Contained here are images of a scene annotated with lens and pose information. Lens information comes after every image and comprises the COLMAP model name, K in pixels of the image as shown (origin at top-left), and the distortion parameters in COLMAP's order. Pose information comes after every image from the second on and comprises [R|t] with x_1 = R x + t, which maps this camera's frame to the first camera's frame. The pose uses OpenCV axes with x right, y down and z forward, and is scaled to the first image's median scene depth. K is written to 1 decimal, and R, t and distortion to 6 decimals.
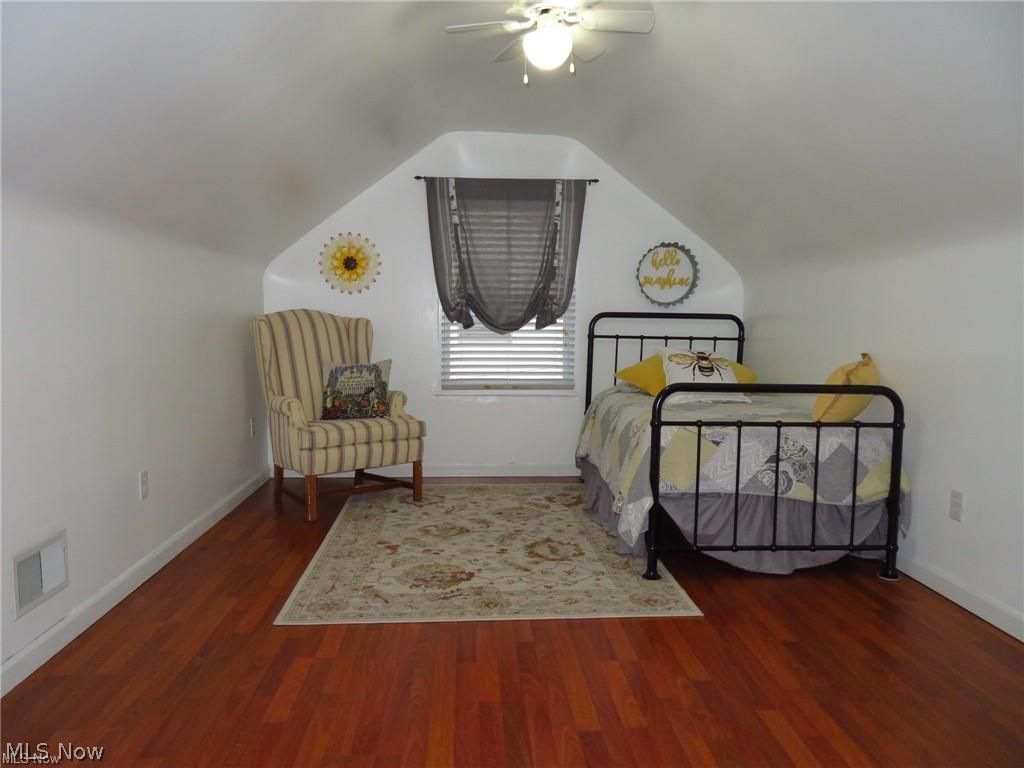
lens RADIAL K [[726.2, 0, 512.3], [0, 726.2, 385.9], [0, 0, 1]] dist [-0.027963, 0.002539]
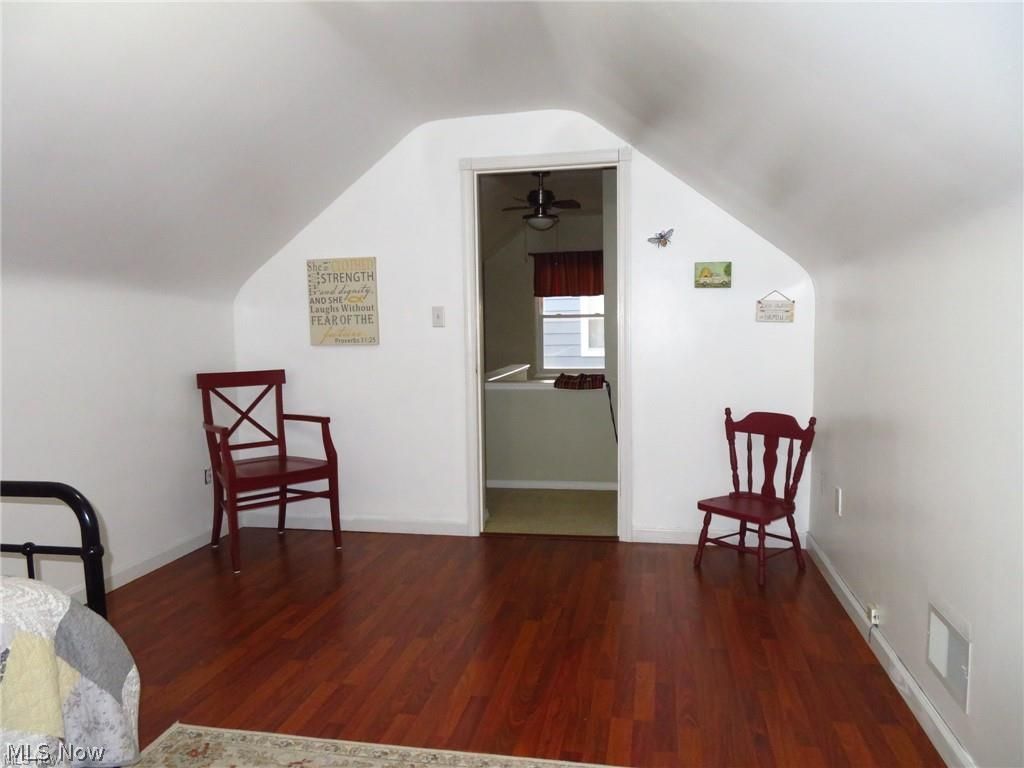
lens RADIAL K [[726.2, 0, 512.3], [0, 726.2, 385.7], [0, 0, 1]] dist [-0.027963, 0.002539]
pose [[-0.968800, -0.021520, 0.246907, -0.356136], [0.018313, 0.987284, 0.157906, -0.213687], [-0.247166, 0.157501, -0.956087, 1.942116]]
